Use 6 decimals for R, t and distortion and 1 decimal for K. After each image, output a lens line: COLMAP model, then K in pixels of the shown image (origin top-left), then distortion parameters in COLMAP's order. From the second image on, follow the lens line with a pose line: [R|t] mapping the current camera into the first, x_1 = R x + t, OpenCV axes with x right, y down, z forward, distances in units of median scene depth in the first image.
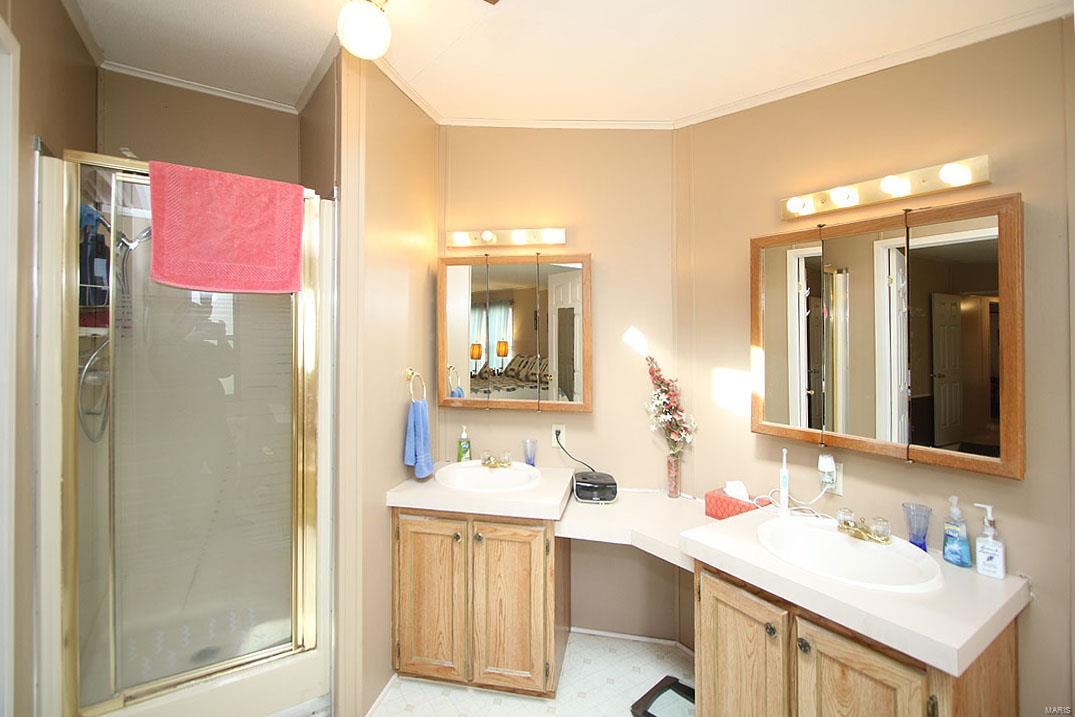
lens RADIAL K [[496.1, 0, 514.8], [0, 496.1, 333.9], [0, 0, 1]] dist [-0.002927, -0.001816]
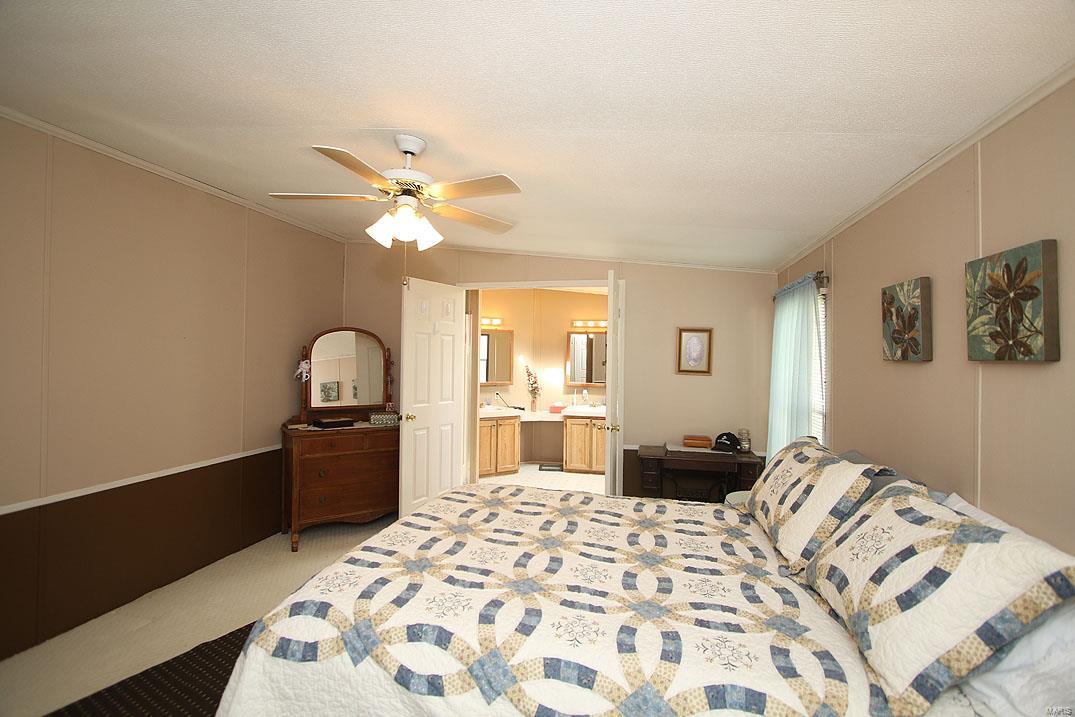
lens RADIAL K [[496.1, 0, 528.6], [0, 496.1, 340.4], [0, 0, 1]] dist [-0.002927, -0.001816]
pose [[0.730661, 0.030389, 0.682064, -2.061574], [-0.023048, 0.999537, -0.019844, -0.046666], [-0.682352, -0.001221, 0.731023, -1.346515]]
